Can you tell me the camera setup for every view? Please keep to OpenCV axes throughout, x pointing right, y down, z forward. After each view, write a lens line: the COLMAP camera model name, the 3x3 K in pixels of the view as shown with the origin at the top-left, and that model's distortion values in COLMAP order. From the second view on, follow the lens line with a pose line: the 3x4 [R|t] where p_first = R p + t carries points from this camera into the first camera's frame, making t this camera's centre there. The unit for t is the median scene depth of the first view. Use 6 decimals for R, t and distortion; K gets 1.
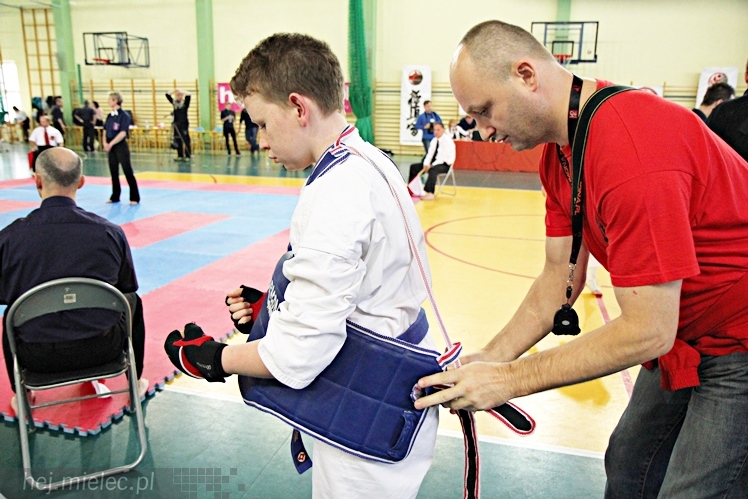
lens RADIAL K [[607.2, 0, 374.0], [0, 607.2, 249.5], [0, 0, 1]] dist [-0.101718, 0.108967]
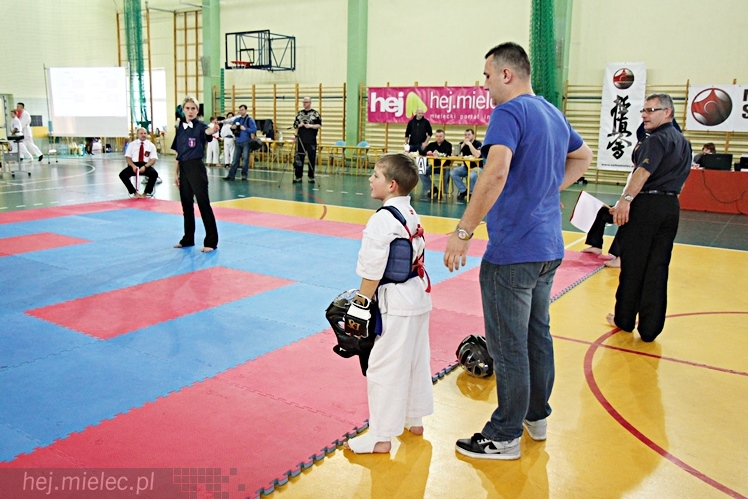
lens RADIAL K [[607.2, 0, 374.0], [0, 607.2, 249.5], [0, 0, 1]] dist [-0.101718, 0.108967]
pose [[0.958487, 0.060410, -0.278664, -0.006927], [-0.064842, 0.997873, -0.006706, -0.049225], [0.277666, 0.024497, 0.960365, 0.206848]]
